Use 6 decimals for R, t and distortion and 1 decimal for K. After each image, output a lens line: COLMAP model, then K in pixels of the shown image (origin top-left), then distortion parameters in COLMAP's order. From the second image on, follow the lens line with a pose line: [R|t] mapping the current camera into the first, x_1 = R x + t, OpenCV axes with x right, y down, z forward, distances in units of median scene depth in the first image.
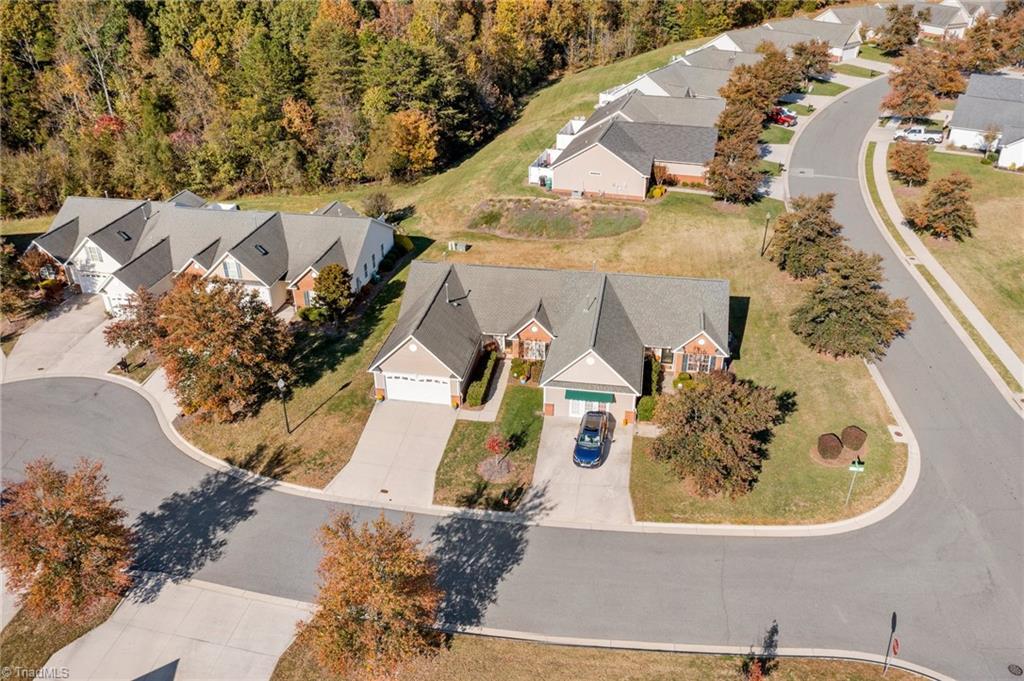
lens RADIAL K [[806.1, 0, 509.4], [0, 806.1, 322.1], [0, 0, 1]] dist [-0.040896, 0.010931]
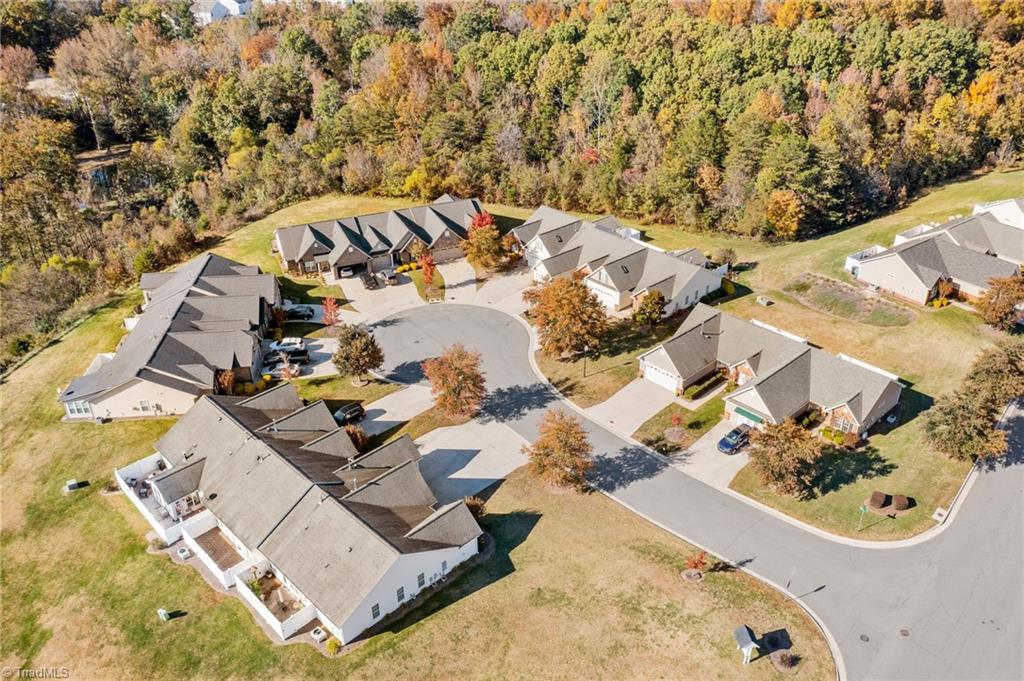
lens RADIAL K [[806.1, 0, 509.4], [0, 806.1, 322.1], [0, 0, 1]] dist [-0.040896, 0.010931]
pose [[0.793515, 0.288371, -0.535888, 0.374481], [-0.284904, 0.954171, 0.091586, -0.067616], [0.537740, 0.080001, 0.839307, -0.431513]]
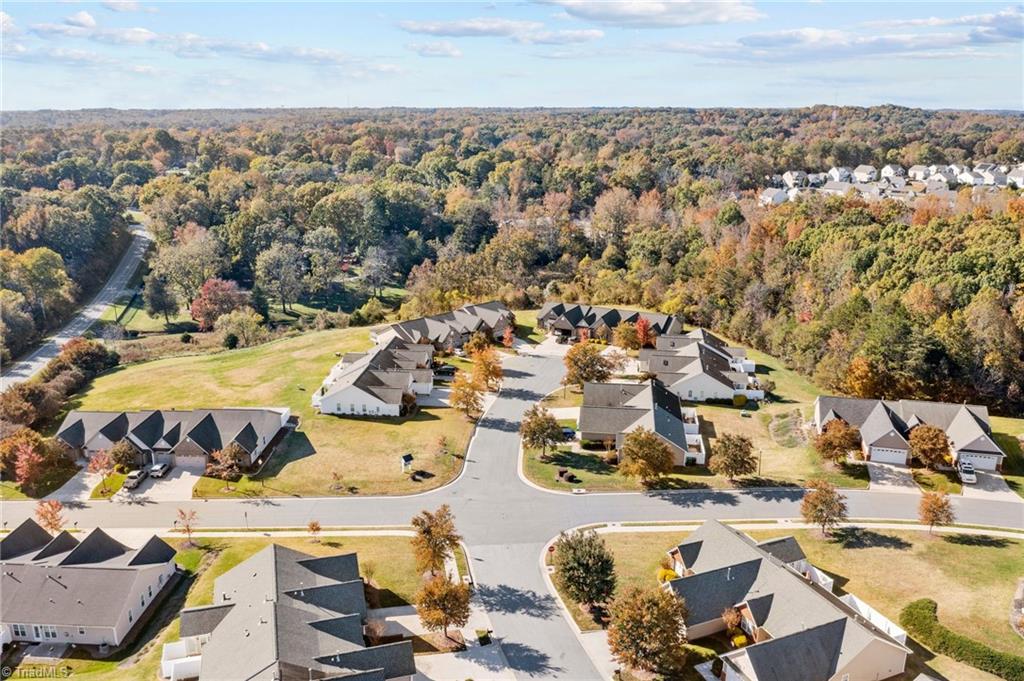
lens RADIAL K [[806.1, 0, 509.4], [0, 806.1, 322.1], [0, 0, 1]] dist [-0.040896, 0.010931]
pose [[0.037572, 0.264852, -0.963557, 1.712194], [-0.476363, 0.852376, 0.215717, -0.438821], [0.878446, 0.450898, 0.158191, 0.198284]]
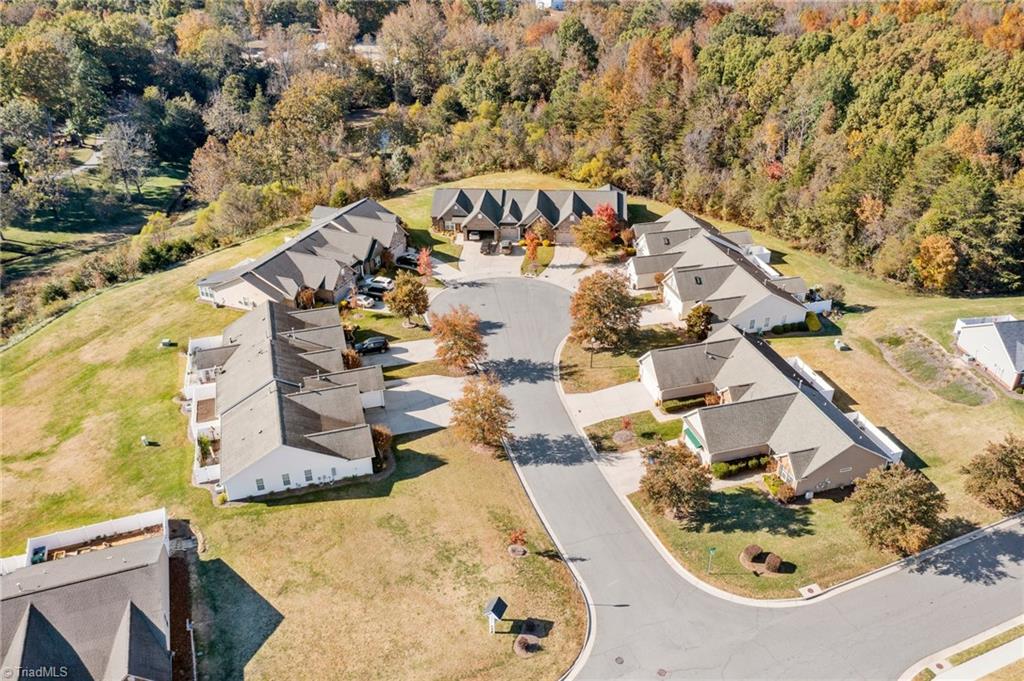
lens RADIAL K [[806.1, 0, 509.4], [0, 806.1, 322.1], [0, 0, 1]] dist [-0.040896, 0.010931]
pose [[0.419174, 0.434636, -0.797110, 0.777622], [-0.423360, 0.870242, 0.251881, -0.244687], [0.803156, 0.231883, 0.548790, -0.129884]]
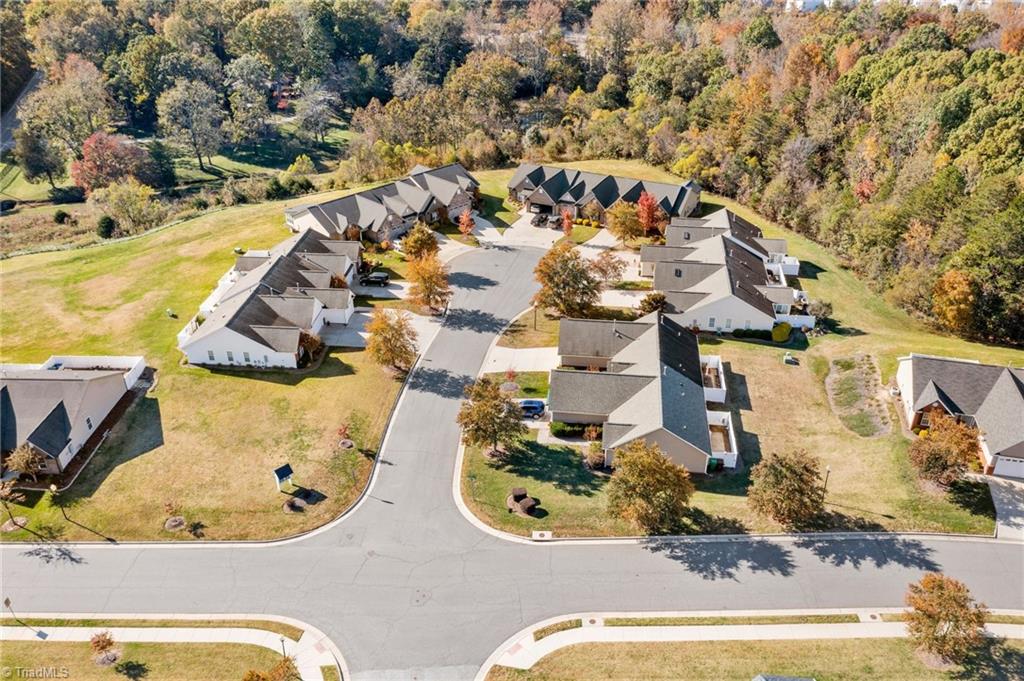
lens RADIAL K [[806.1, 0, 509.4], [0, 806.1, 322.1], [0, 0, 1]] dist [-0.040896, 0.010931]
pose [[0.041244, 0.482986, -0.874656, 1.066037], [-0.466371, 0.783493, 0.410654, -0.486884], [0.883627, 0.390977, 0.257565, 0.310359]]
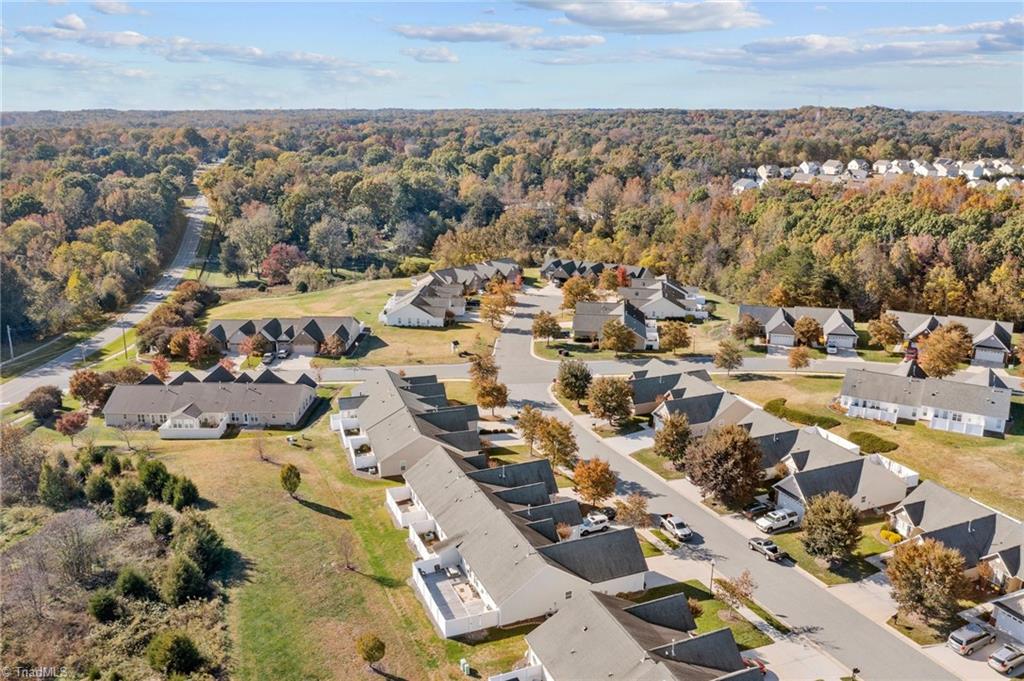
lens RADIAL K [[806.1, 0, 509.4], [0, 806.1, 322.1], [0, 0, 1]] dist [-0.040896, 0.010931]
pose [[0.042655, 0.263088, -0.963828, 2.493372], [-0.476502, 0.853274, 0.211823, -0.391371], [0.878138, 0.450231, 0.161758, 0.125158]]
